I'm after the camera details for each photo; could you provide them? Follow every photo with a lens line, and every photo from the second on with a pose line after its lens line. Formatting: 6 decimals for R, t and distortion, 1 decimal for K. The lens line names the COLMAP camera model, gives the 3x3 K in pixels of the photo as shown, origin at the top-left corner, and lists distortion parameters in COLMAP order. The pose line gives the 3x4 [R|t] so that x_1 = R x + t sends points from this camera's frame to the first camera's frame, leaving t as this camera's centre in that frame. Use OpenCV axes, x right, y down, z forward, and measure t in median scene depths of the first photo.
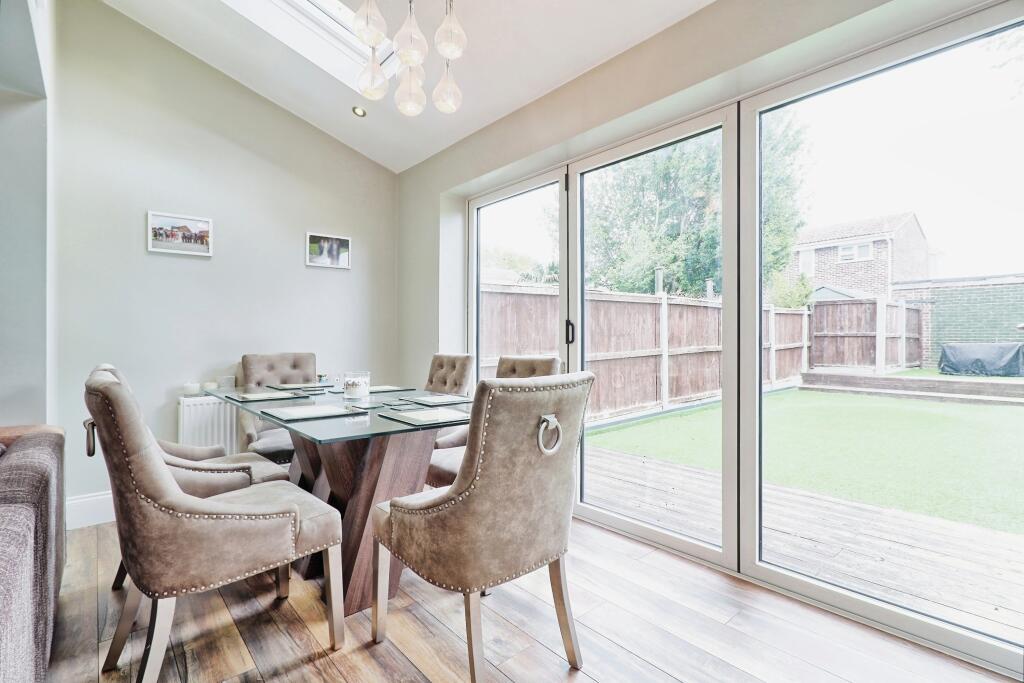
lens RADIAL K [[489.7, 0, 499.7], [0, 489.7, 323.6], [0, 0, 1]] dist [0.015731, 0.001461]
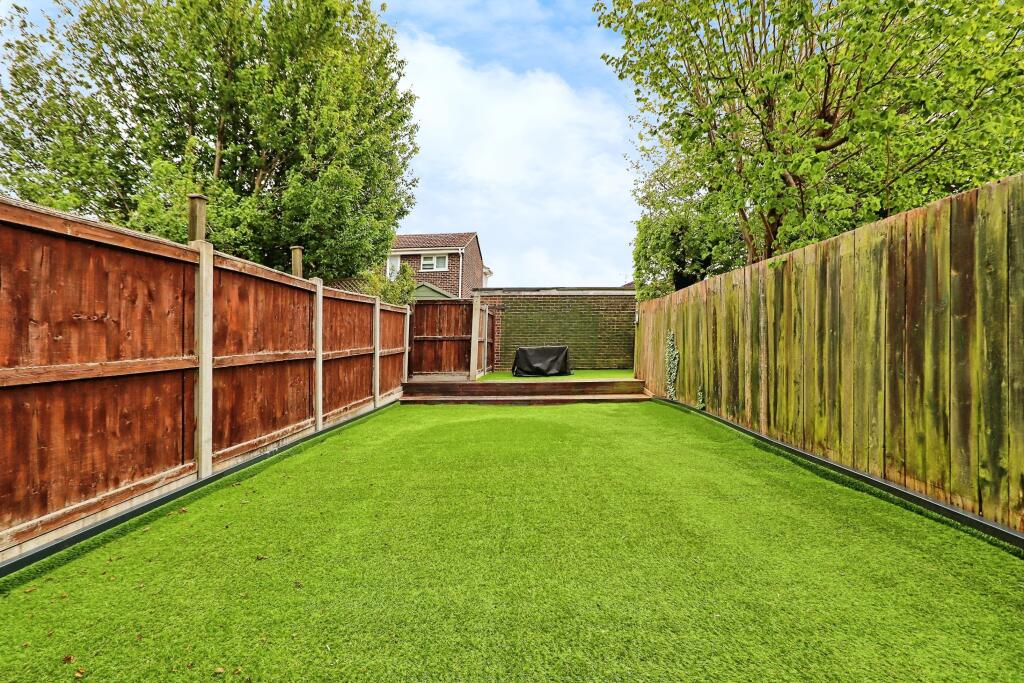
lens RADIAL K [[489.7, 0, 502.5], [0, 489.7, 336.8], [0, 0, 1]] dist [0.015731, 0.001461]
pose [[0.694628, 0.011169, 0.719283, 0.132408], [-0.014363, 0.999895, -0.001656, 0.020397], [-0.719226, -0.009181, 0.694716, 0.308579]]
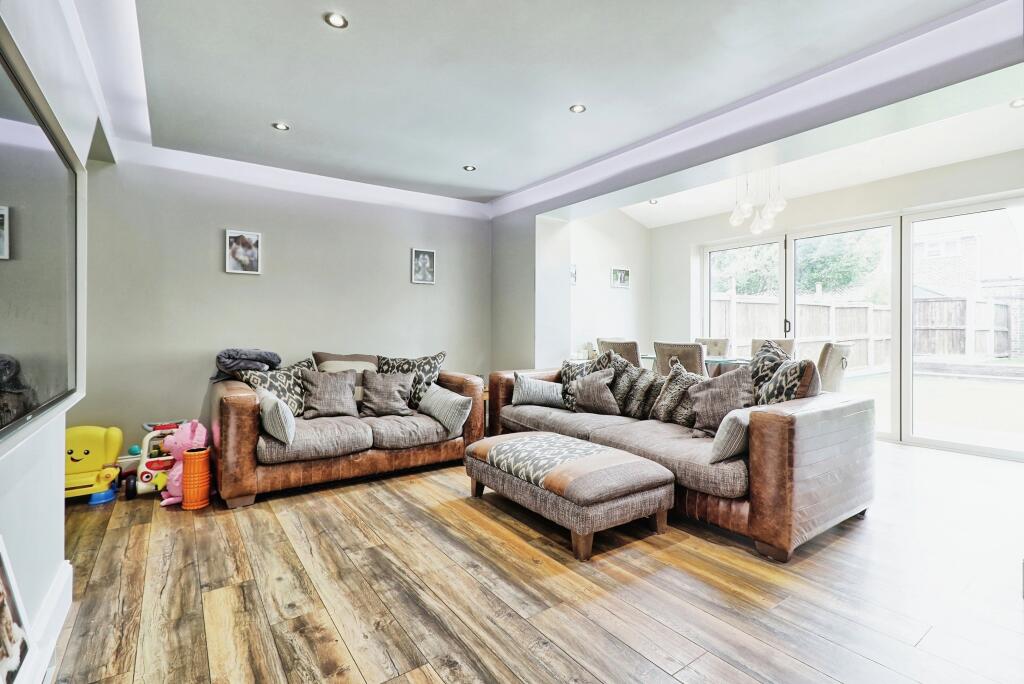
lens RADIAL K [[489.7, 0, 505.1], [0, 489.7, 315.3], [0, 0, 1]] dist [0.015731, 0.001461]
pose [[0.995753, 0.000287, -0.092061, -0.200195], [-0.000368, 1.000000, -0.000865, -0.005404], [0.092060, 0.000895, 0.995753, -0.250723]]
